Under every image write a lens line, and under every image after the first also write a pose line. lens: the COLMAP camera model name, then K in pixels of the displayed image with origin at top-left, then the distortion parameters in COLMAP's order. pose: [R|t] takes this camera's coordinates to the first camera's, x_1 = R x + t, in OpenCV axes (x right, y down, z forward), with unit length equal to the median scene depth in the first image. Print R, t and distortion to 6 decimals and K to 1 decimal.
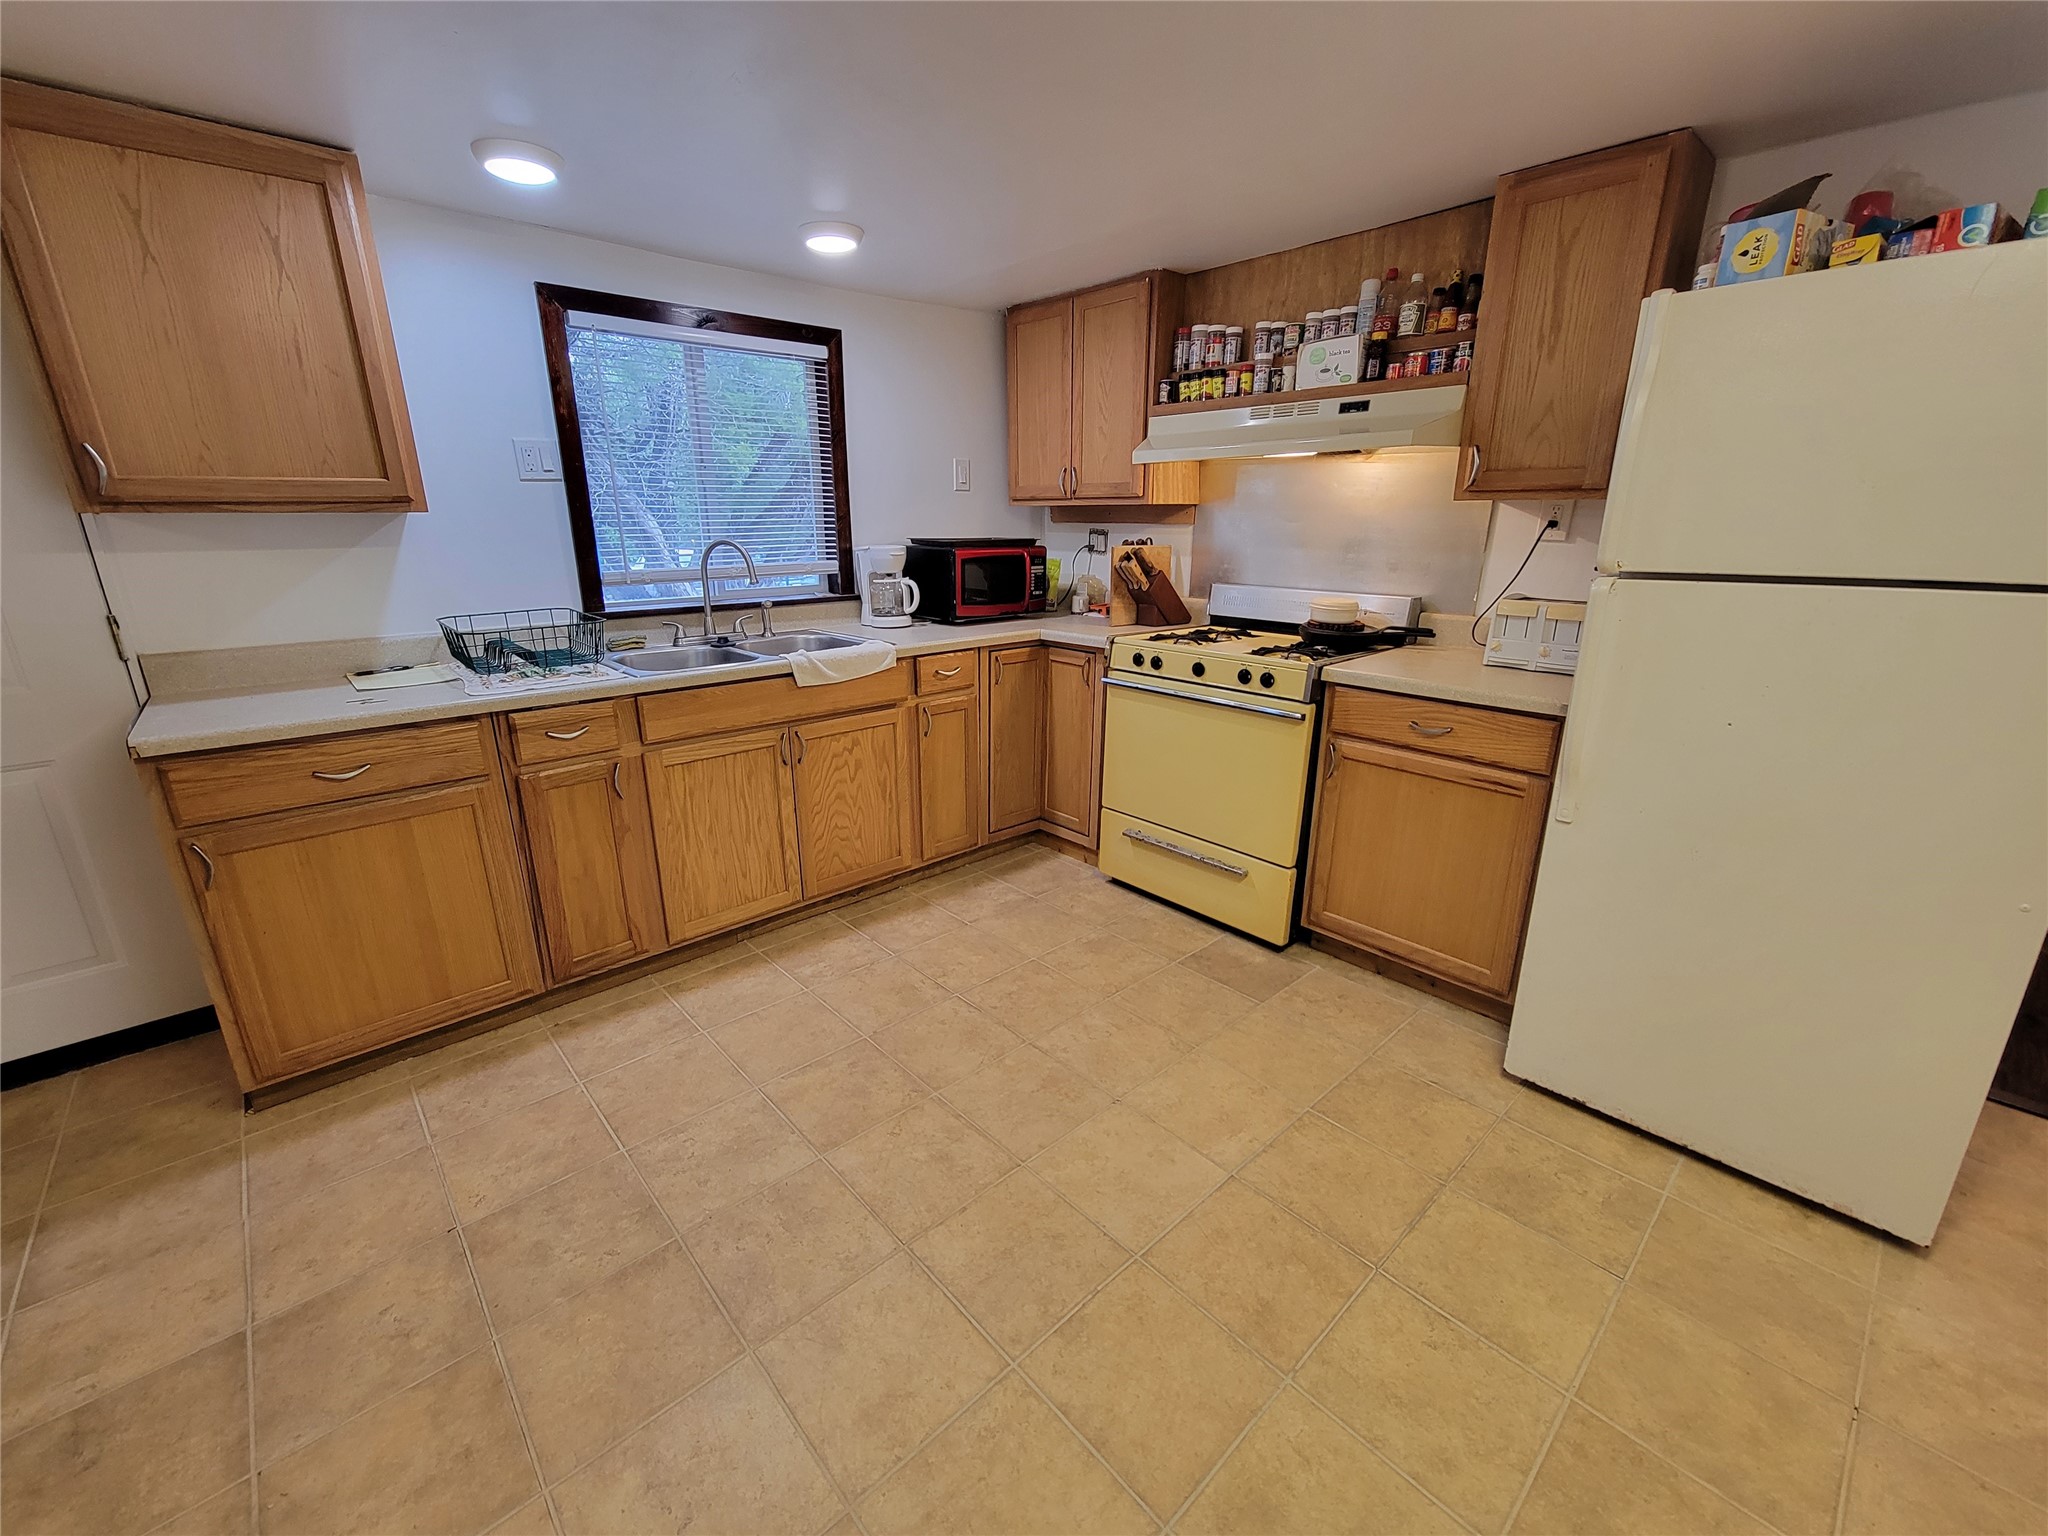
lens RADIAL K [[833.1, 0, 1007.5], [0, 833.1, 769.5], [0, 0, 1]] dist [0.003627, -0.002878]
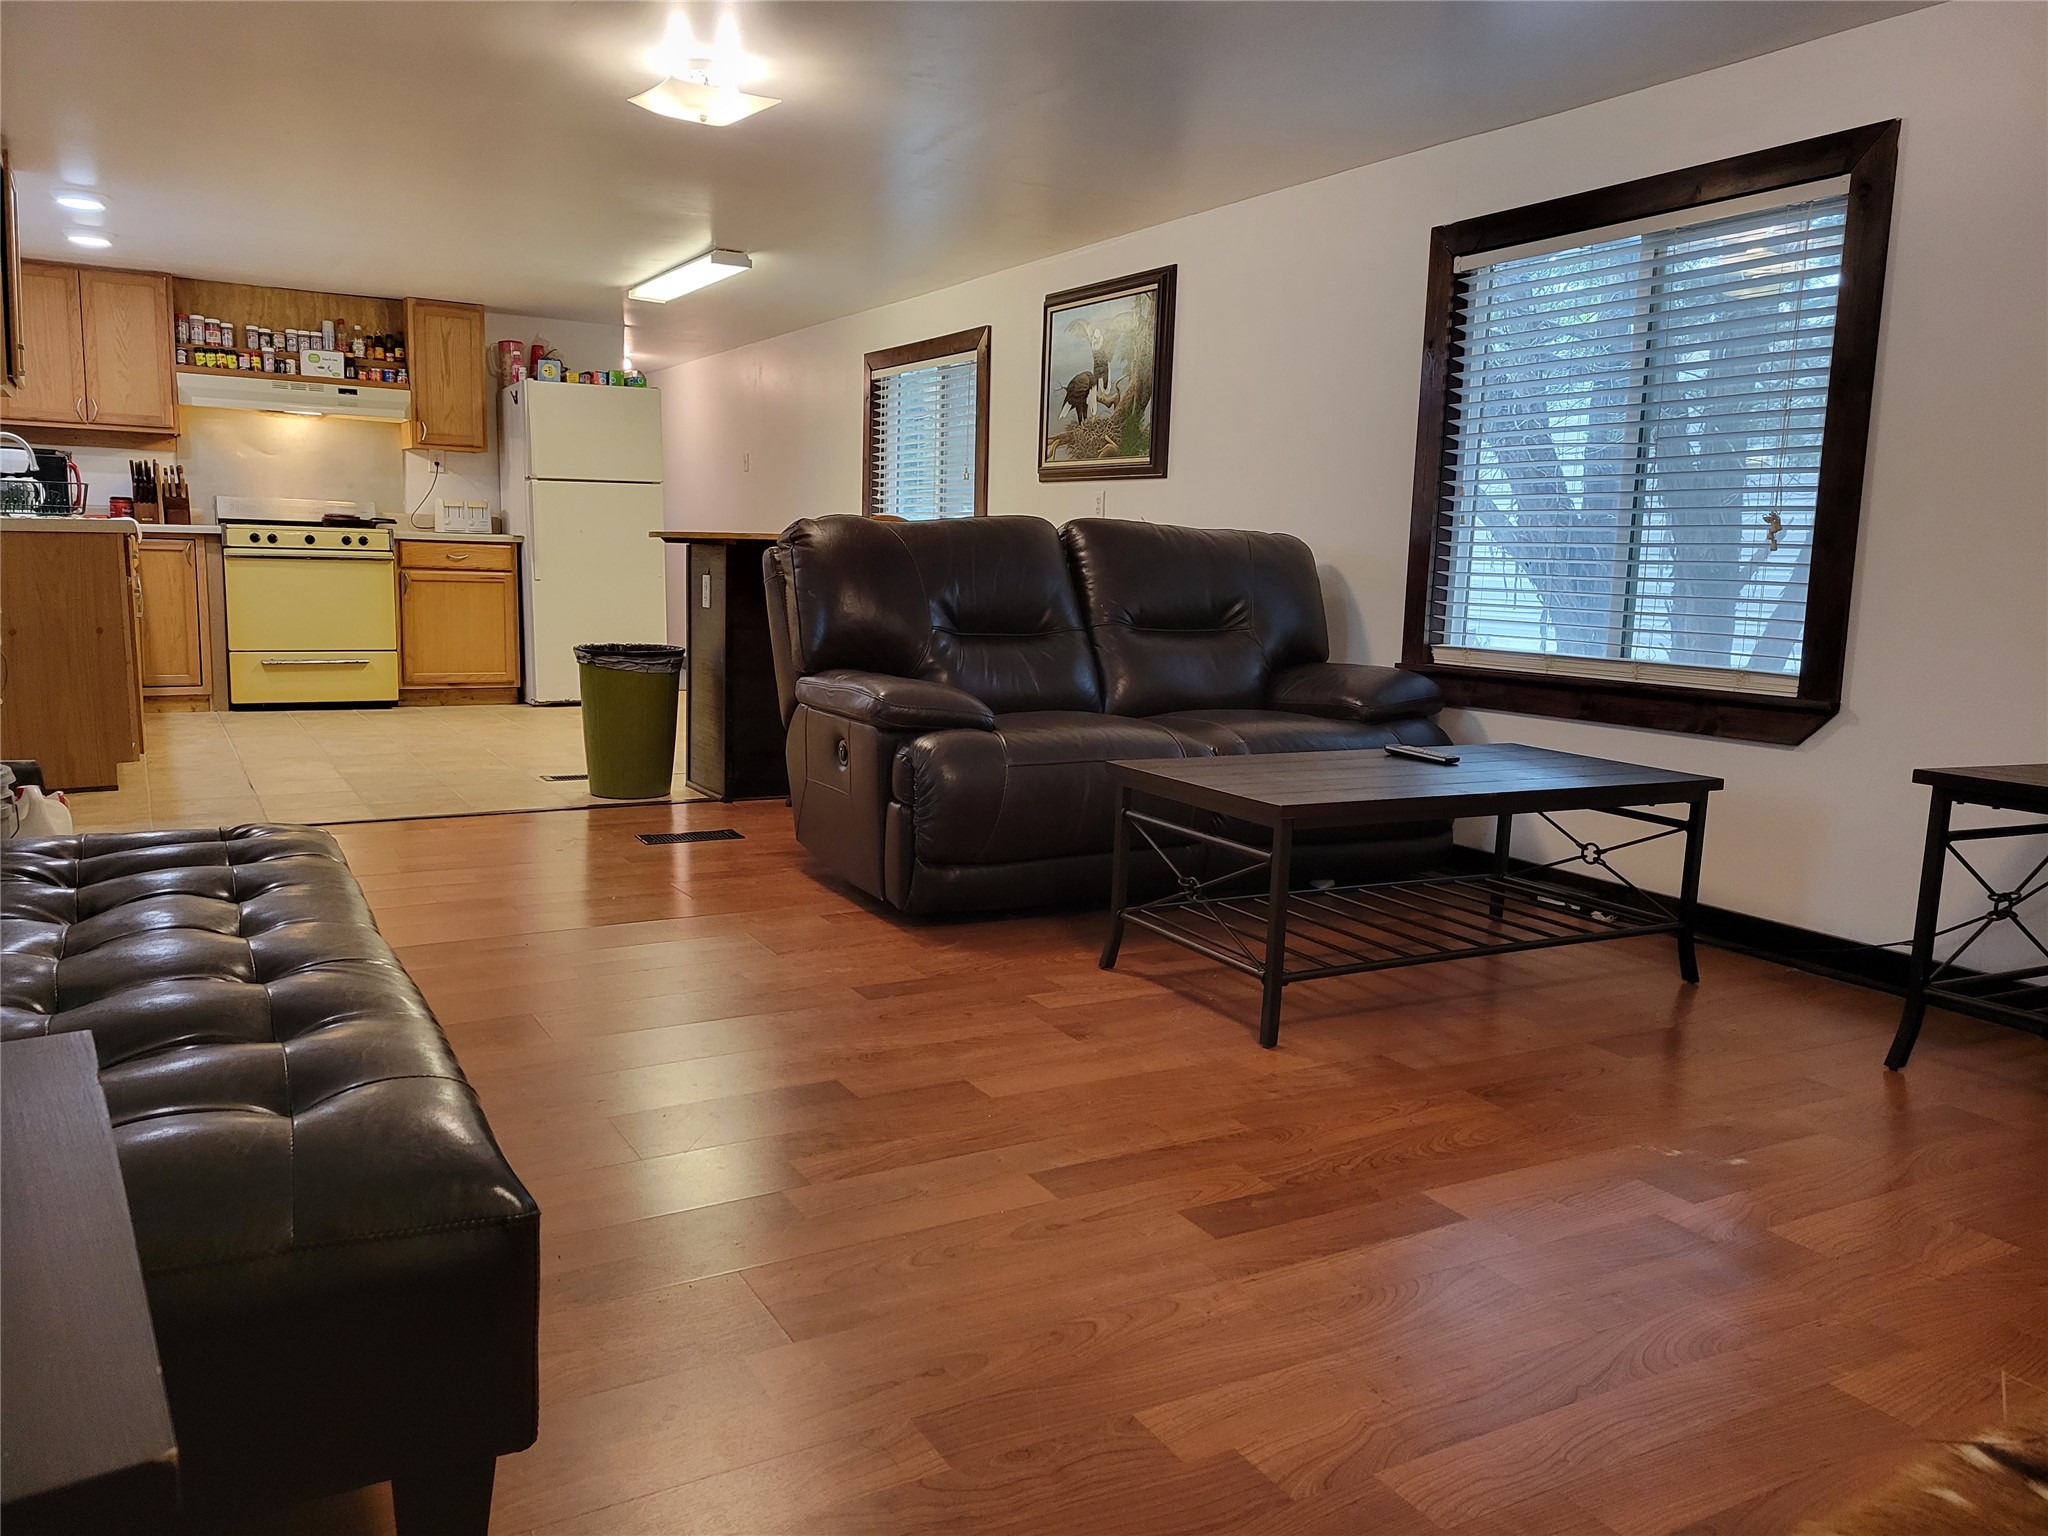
lens RADIAL K [[1523.9, 0, 1021.8], [0, 1523.9, 765.3], [0, 0, 1]] dist [0.046721, -0.026943]
pose [[0.207566, -0.125997, 0.970073, -2.642309], [0.263425, 0.962237, 0.068614, 0.497780], [-0.942085, 0.241299, 0.232918, -0.949586]]
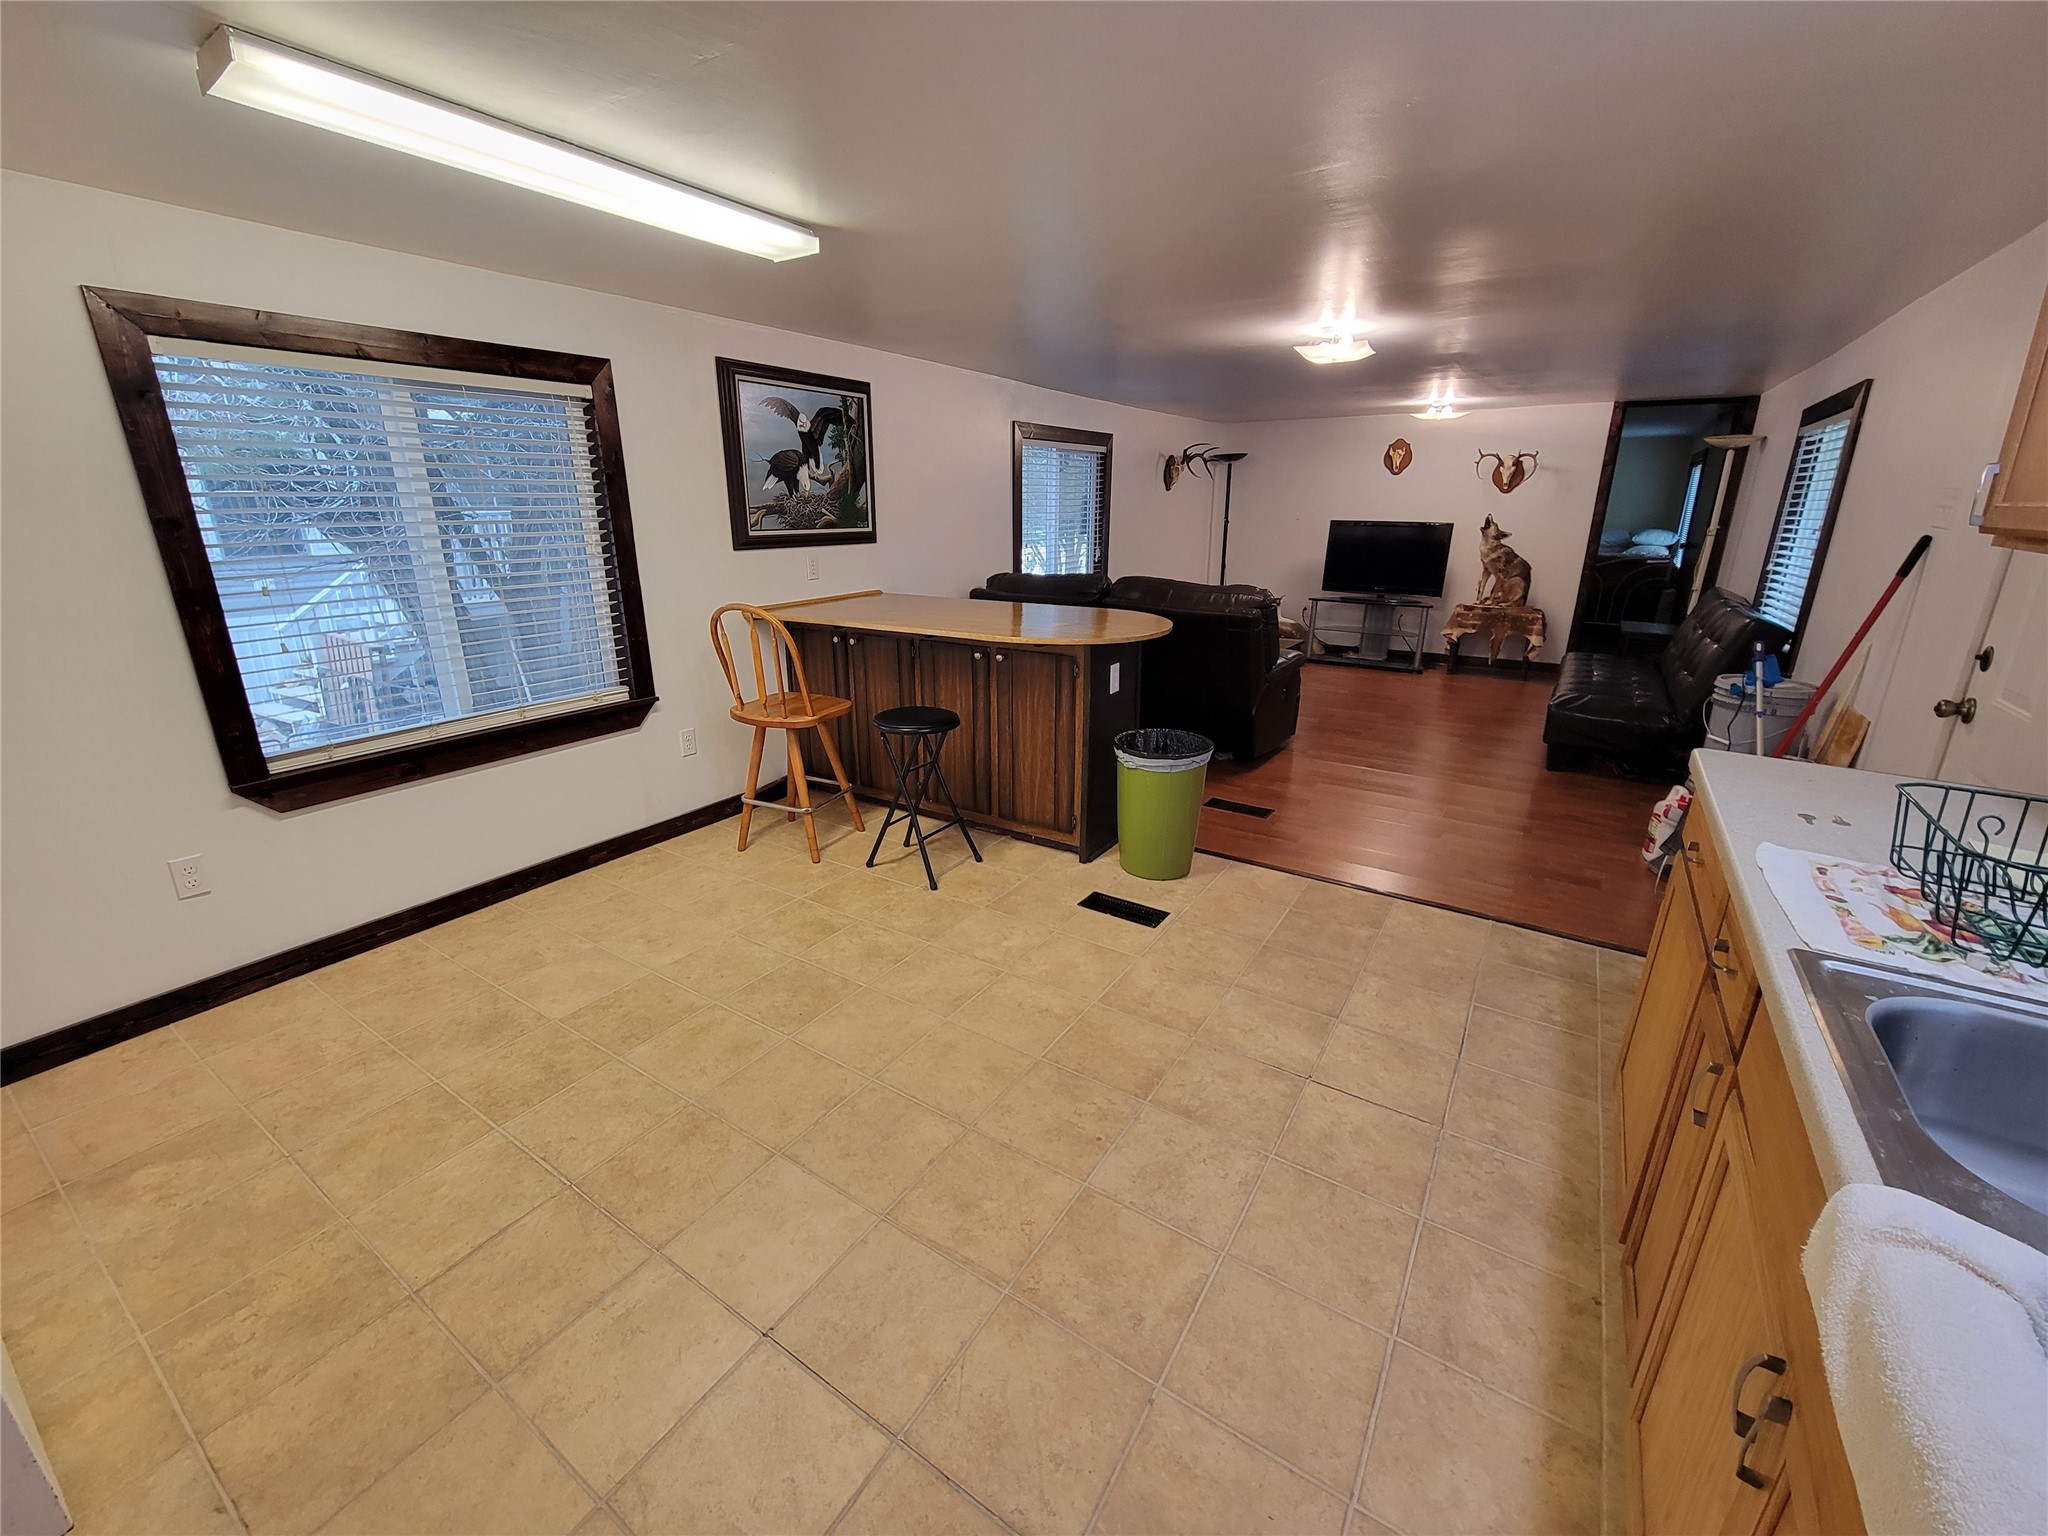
lens RADIAL K [[833.1, 0, 1003.2], [0, 833.1, 769.1], [0, 0, 1]] dist [0.003627, -0.002878]
pose [[-0.968881, 0.082966, -0.233209, 0.048934], [-0.066954, 0.819192, 0.569598, -0.386252], [0.238300, 0.567487, -0.788144, 1.124154]]
